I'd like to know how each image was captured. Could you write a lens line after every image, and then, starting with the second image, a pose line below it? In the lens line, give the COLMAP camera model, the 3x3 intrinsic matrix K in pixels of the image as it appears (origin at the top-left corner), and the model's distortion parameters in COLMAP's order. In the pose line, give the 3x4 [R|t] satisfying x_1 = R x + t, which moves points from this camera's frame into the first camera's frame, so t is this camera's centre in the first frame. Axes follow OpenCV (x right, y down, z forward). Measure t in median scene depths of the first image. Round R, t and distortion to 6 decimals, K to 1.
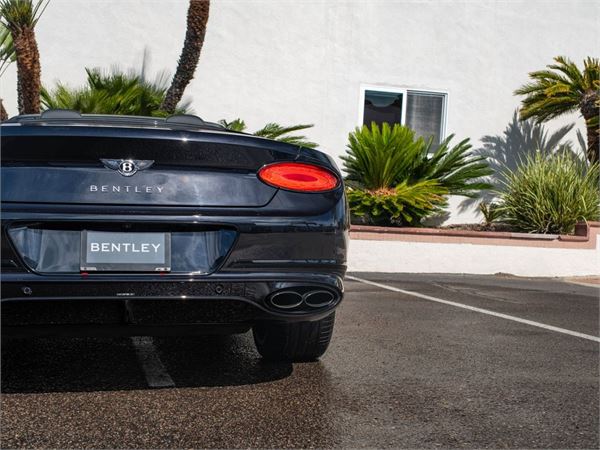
lens RADIAL K [[764.2, 0, 291.3], [0, 764.2, 222.9], [0, 0, 1]] dist [0.034667, 0.000000]
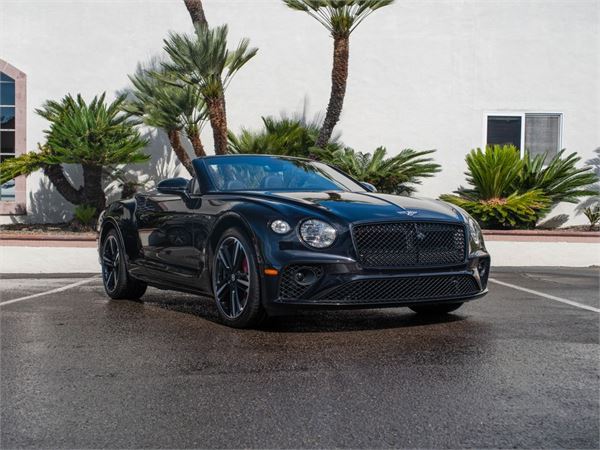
lens RADIAL K [[746.6, 0, 295.0], [0, 746.6, 216.6], [0, 0, 1]] dist [0.023035, 0.000000]
pose [[0.967454, -0.031210, -0.251117, 0.114883], [0.027283, 0.999445, -0.019109, -0.001773], [0.251574, 0.011636, 0.967768, -0.253606]]
